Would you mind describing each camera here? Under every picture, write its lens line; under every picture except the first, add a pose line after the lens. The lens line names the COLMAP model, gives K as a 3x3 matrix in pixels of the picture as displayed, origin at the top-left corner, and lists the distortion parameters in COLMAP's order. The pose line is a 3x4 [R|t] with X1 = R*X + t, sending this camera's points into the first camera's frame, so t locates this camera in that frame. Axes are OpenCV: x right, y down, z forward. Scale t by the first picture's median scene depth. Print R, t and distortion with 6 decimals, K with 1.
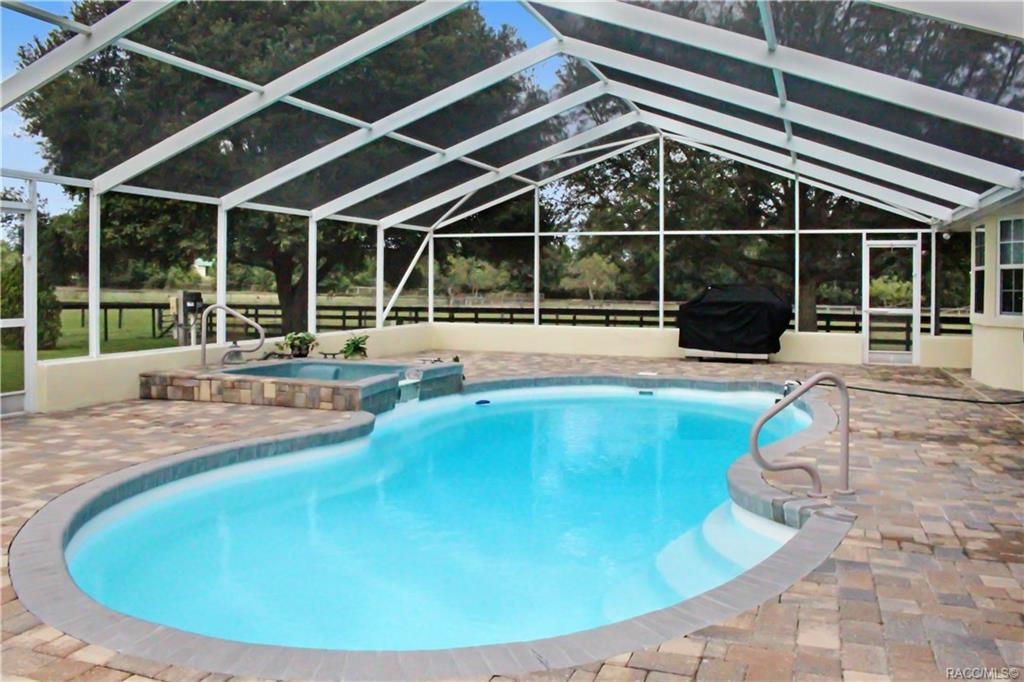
lens RADIAL K [[890.2, 0, 511.8], [0, 890.2, 314.4], [0, 0, 1]] dist [-0.193191, 0.309325]
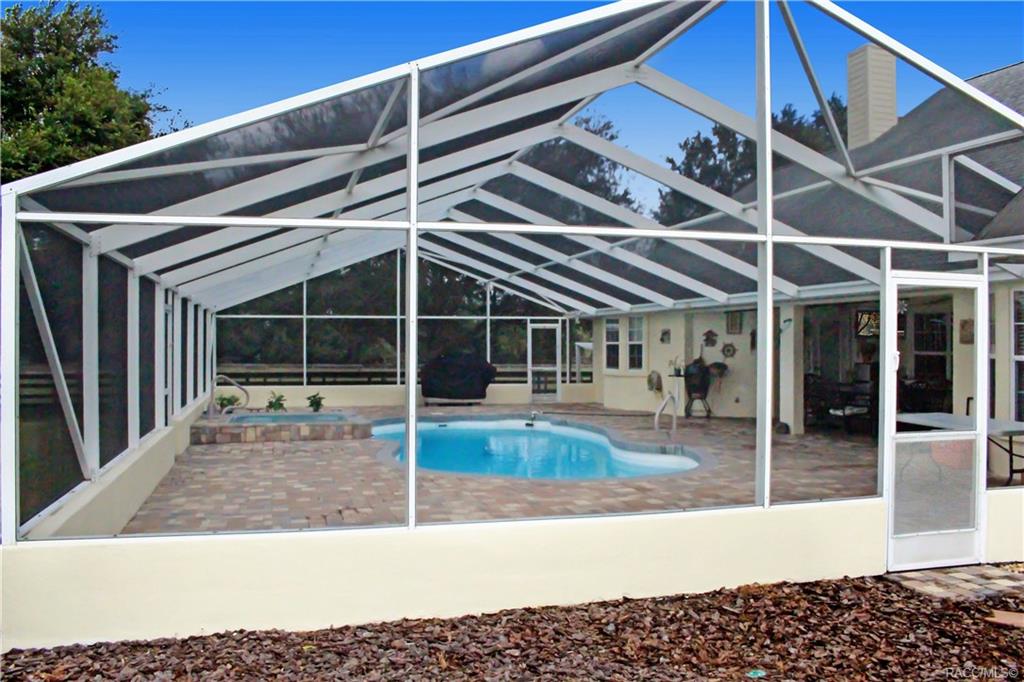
lens RADIAL K [[897.5, 0, 512.0], [0, 897.5, 341.0], [0, 0, 1]] dist [-0.136096, -0.001134]
pose [[0.826656, -0.006929, 0.562665, -0.538249], [0.027315, 0.999239, -0.027827, -0.011004], [-0.562044, 0.038372, 0.826216, -0.318973]]
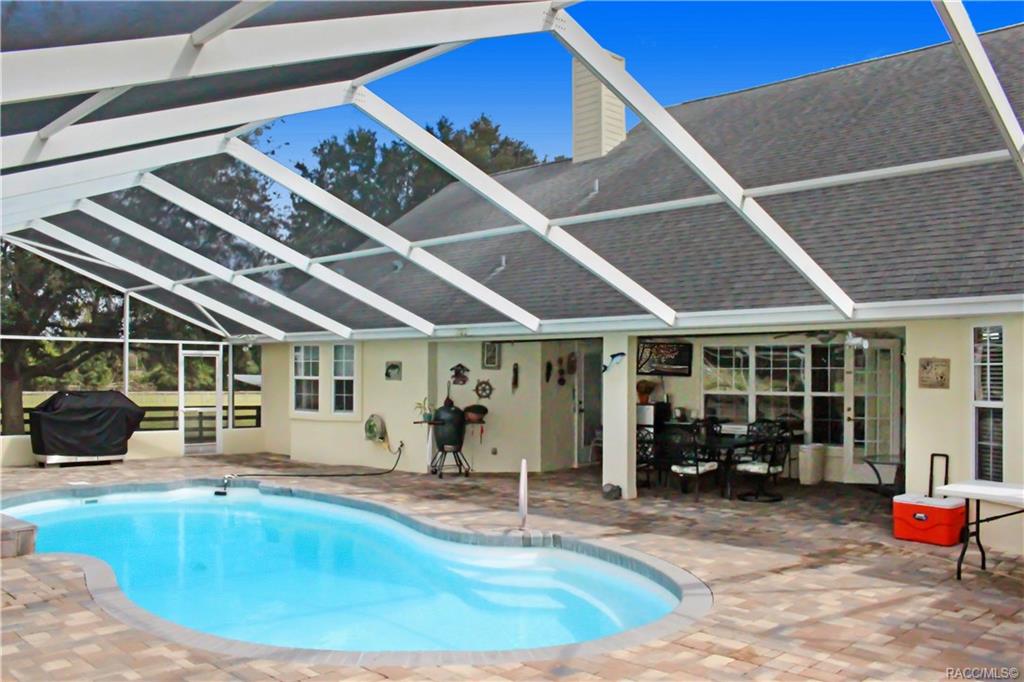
lens RADIAL K [[890.2, 0, 511.8], [0, 890.2, 314.4], [0, 0, 1]] dist [-0.193191, 0.309325]
pose [[0.441280, 0.052831, 0.895813, -0.463148], [0.029554, 0.996868, -0.073349, -0.034743], [-0.896883, 0.058842, 0.438336, 0.085776]]
